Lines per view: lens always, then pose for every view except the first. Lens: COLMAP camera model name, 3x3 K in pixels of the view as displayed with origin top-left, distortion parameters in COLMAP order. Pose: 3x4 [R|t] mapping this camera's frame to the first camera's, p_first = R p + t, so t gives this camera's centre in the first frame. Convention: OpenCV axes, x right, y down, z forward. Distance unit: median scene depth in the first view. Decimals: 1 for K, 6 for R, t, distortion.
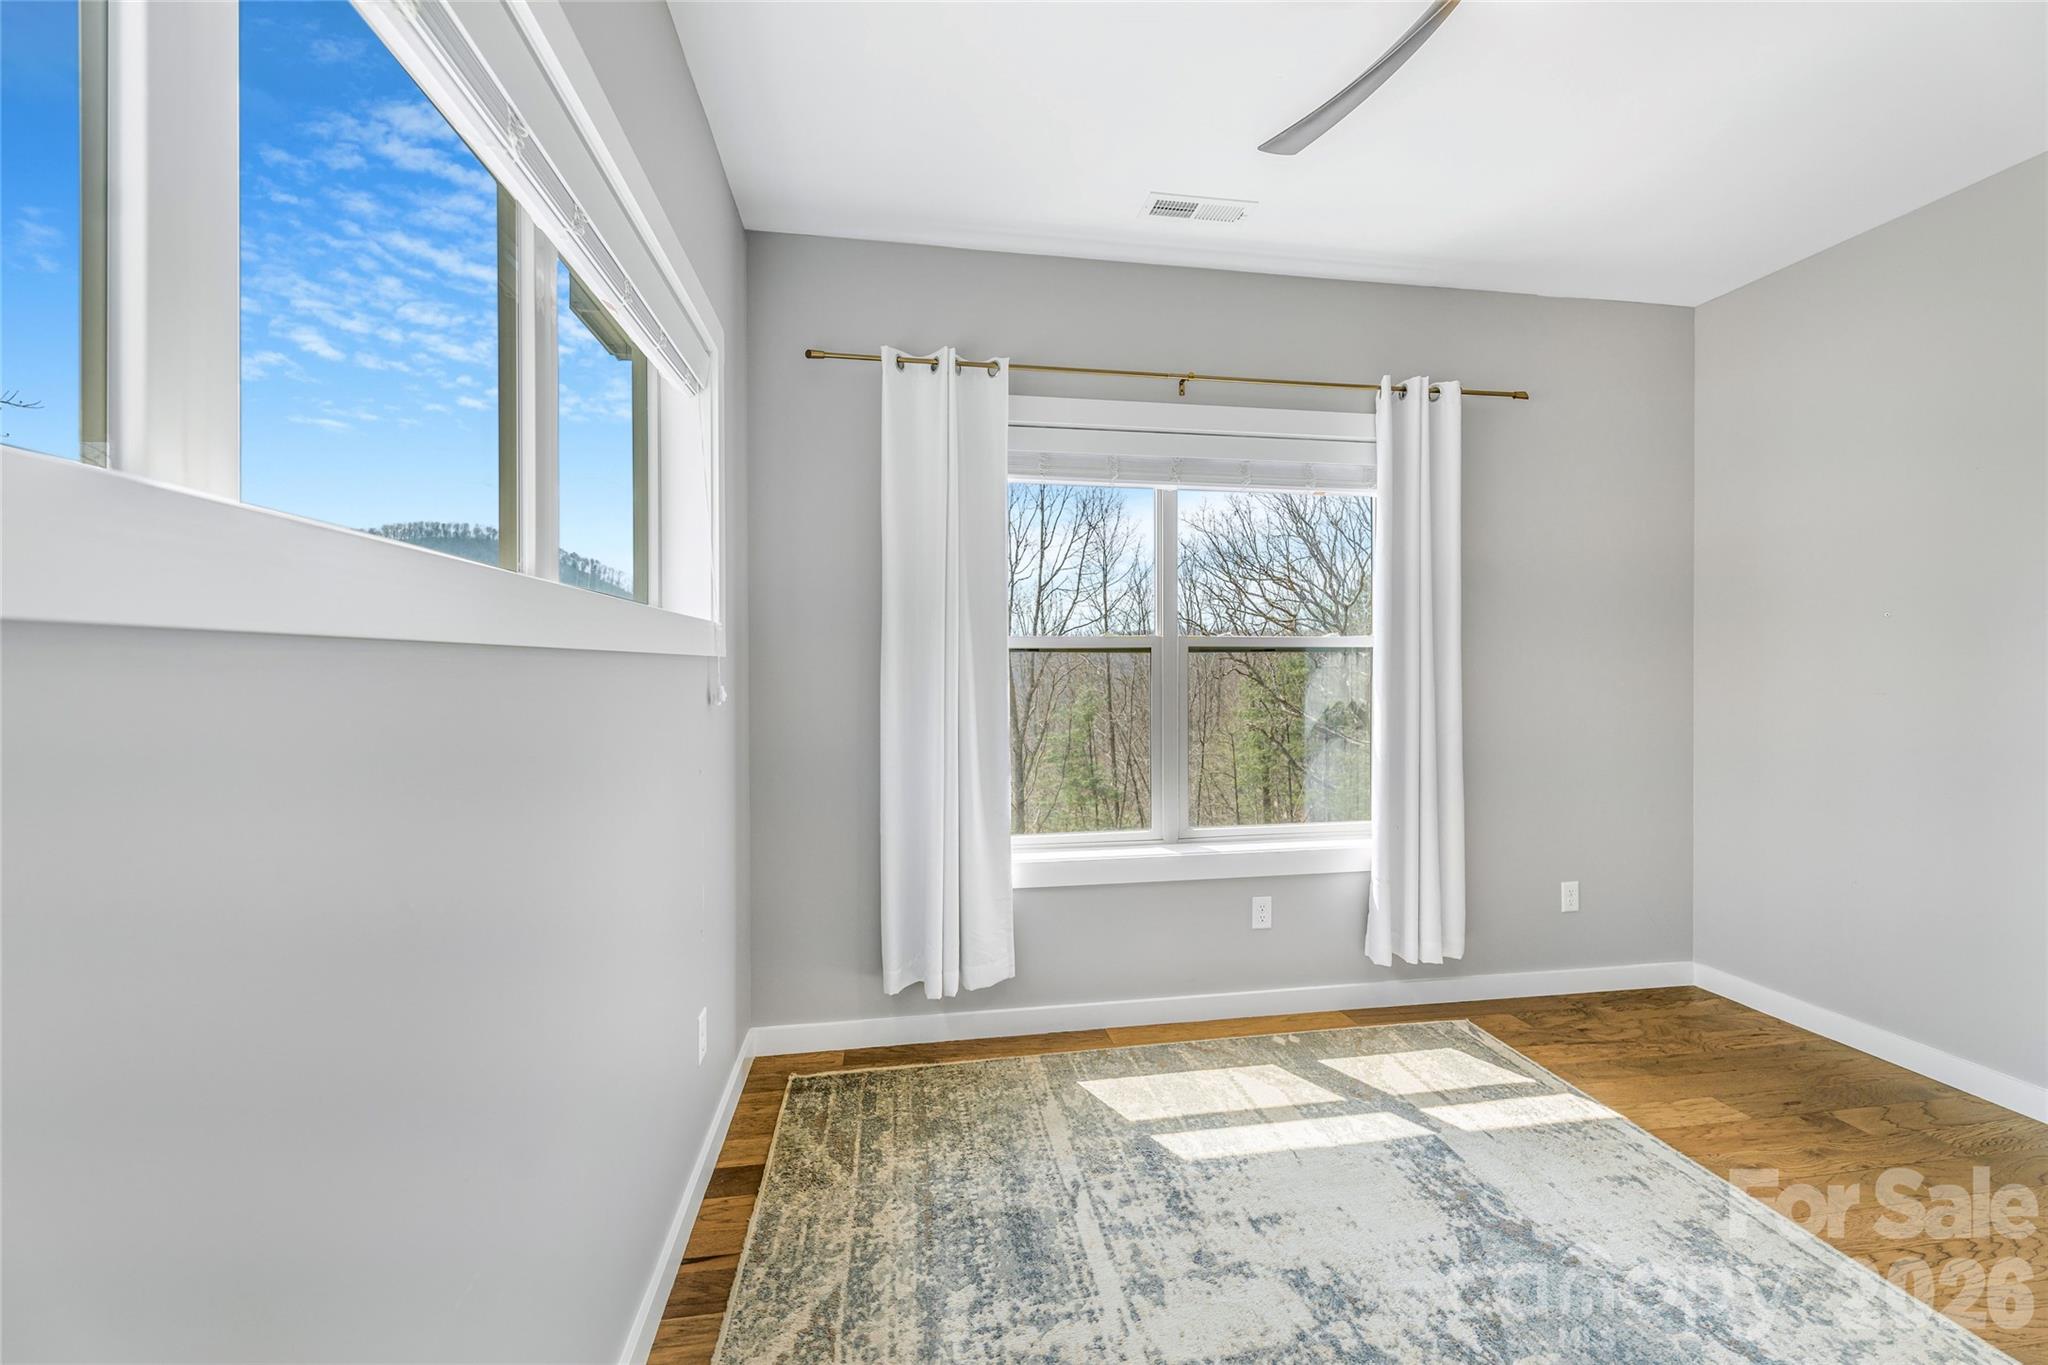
lens RADIAL K [[834.0, 0, 1026.8], [0, 834.0, 684.4], [0, 0, 1]] dist [0.006358, -0.003515]
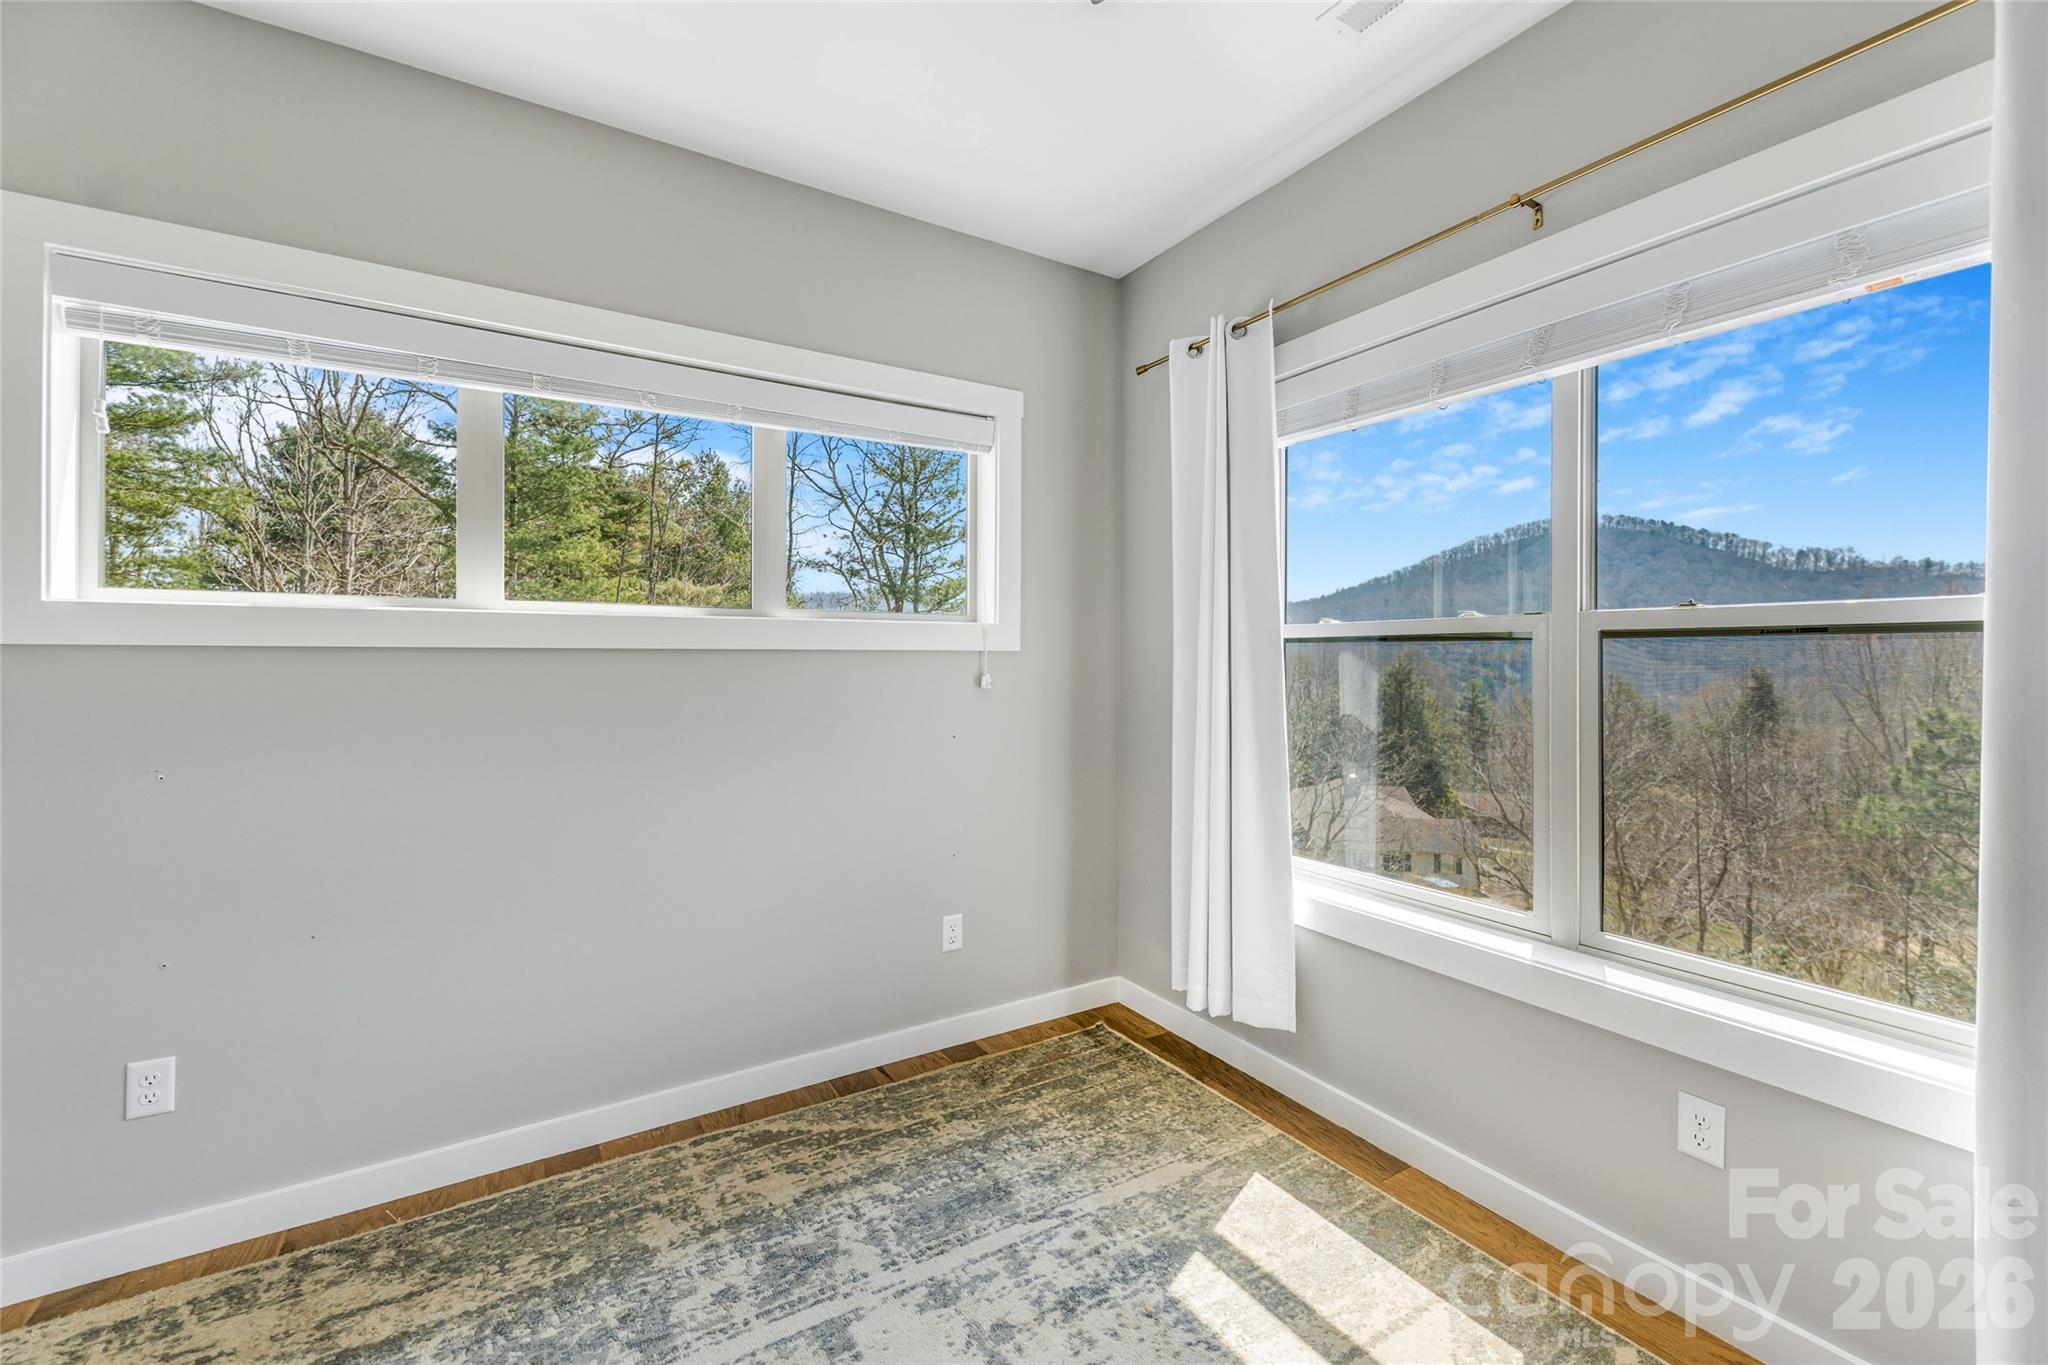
lens RADIAL K [[834.0, 0, 1018.8], [0, 834.0, 655.4], [0, 0, 1]] dist [0.006358, -0.003515]
pose [[0.376681, 0.002775, -0.926339, 0.883958], [-0.024509, 0.999675, -0.006972, -0.018432], [0.926019, 0.025330, 0.376627, 0.569560]]
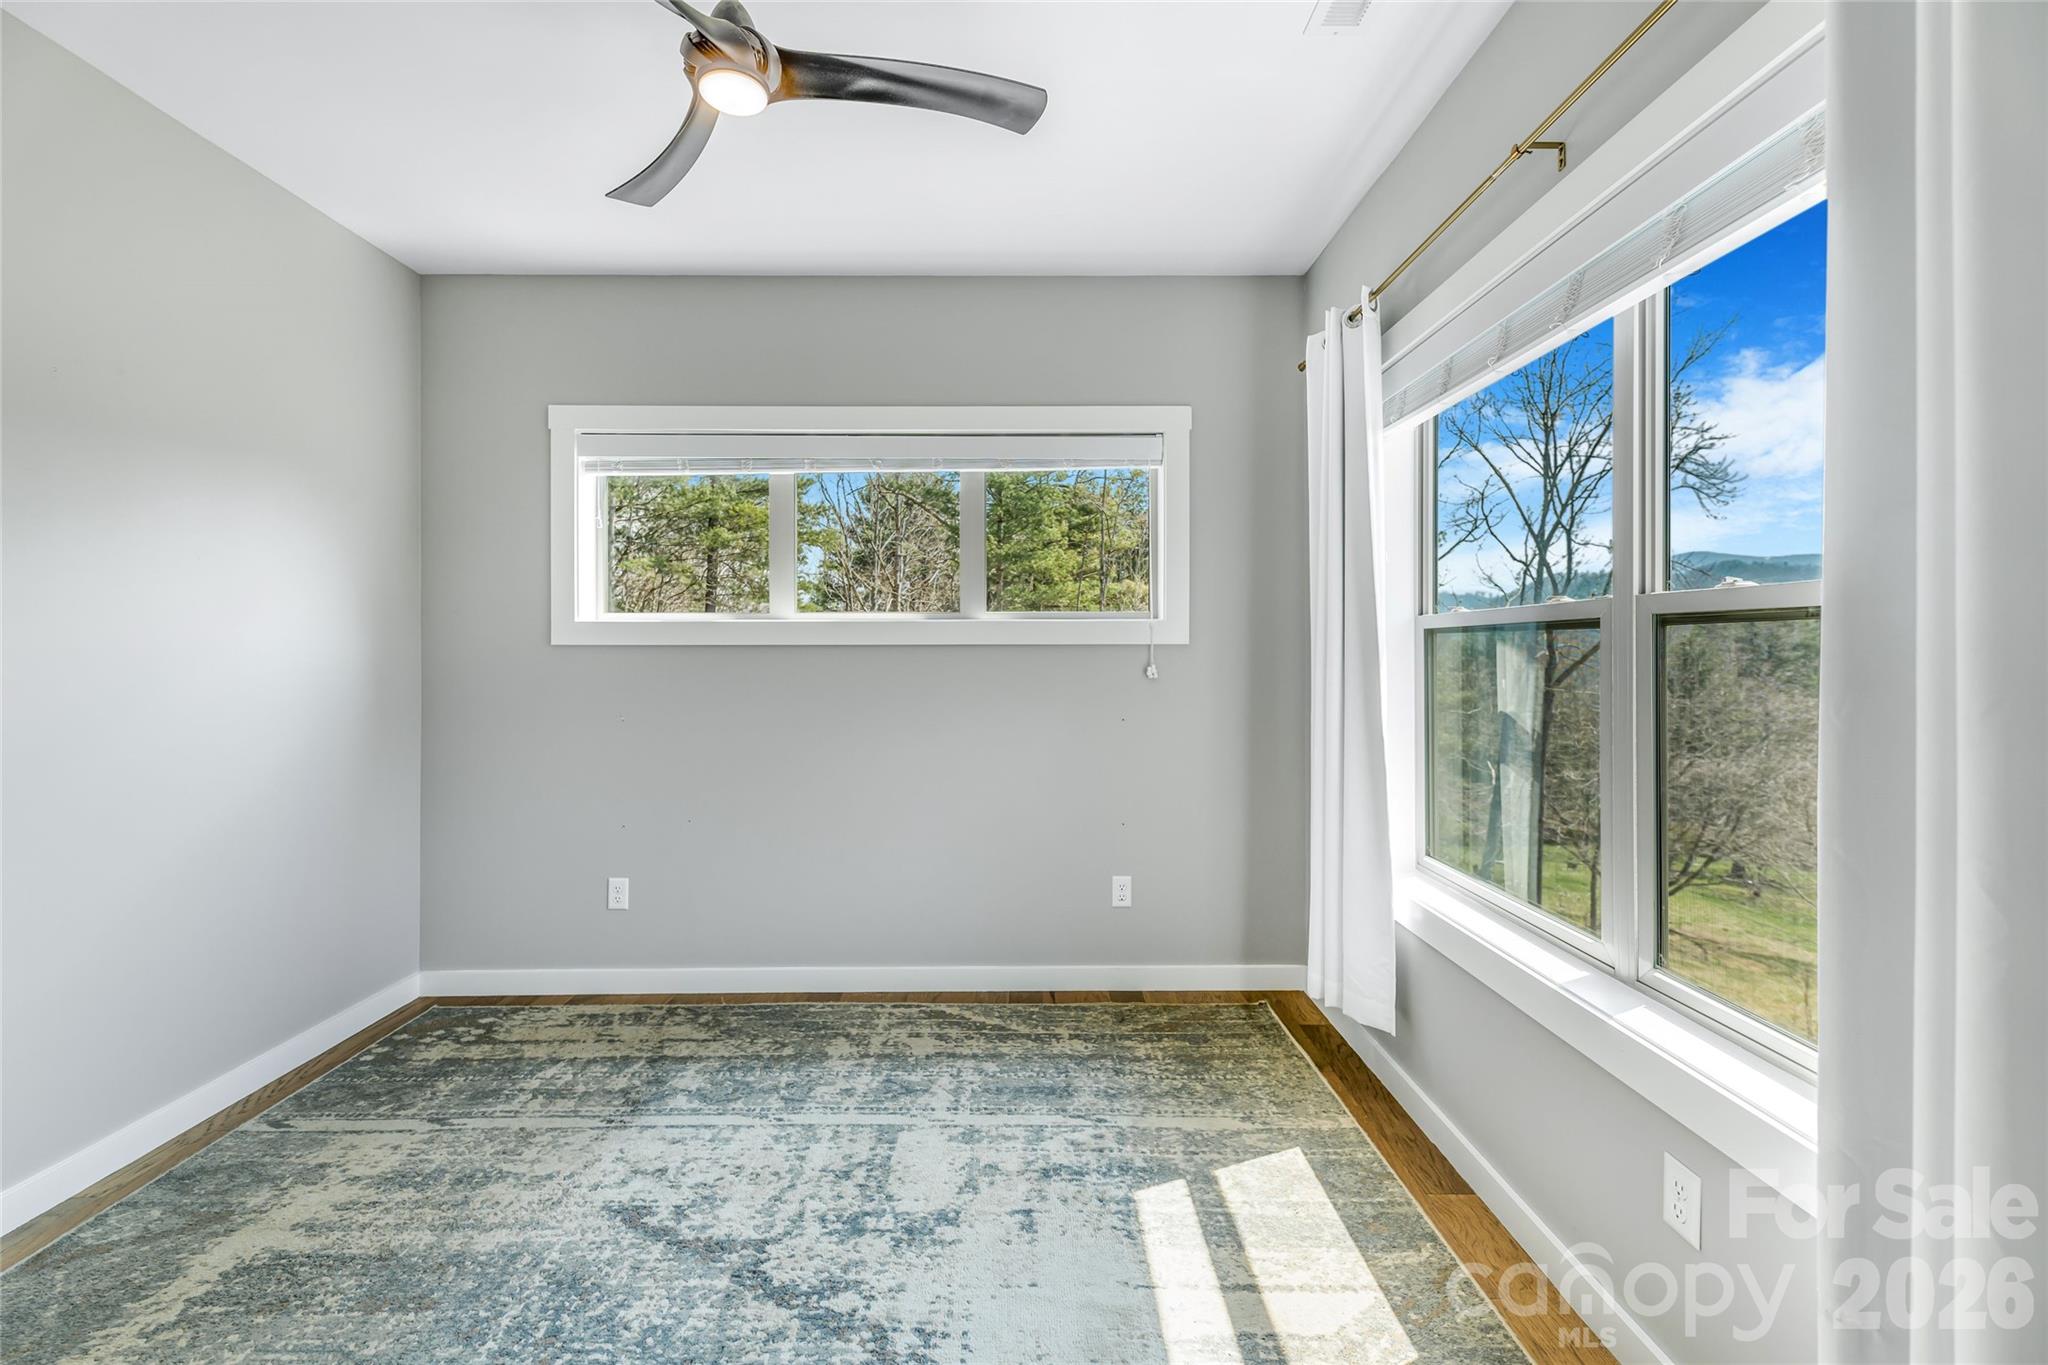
lens RADIAL K [[834.0, 0, 1019.7], [0, 834.0, 646.6], [0, 0, 1]] dist [0.006358, -0.003515]
pose [[-0.161012, -0.001149, -0.986952, 1.140405], [-0.020547, 0.999787, 0.002188, -0.027718], [0.986739, 0.020631, -0.161001, 1.034740]]
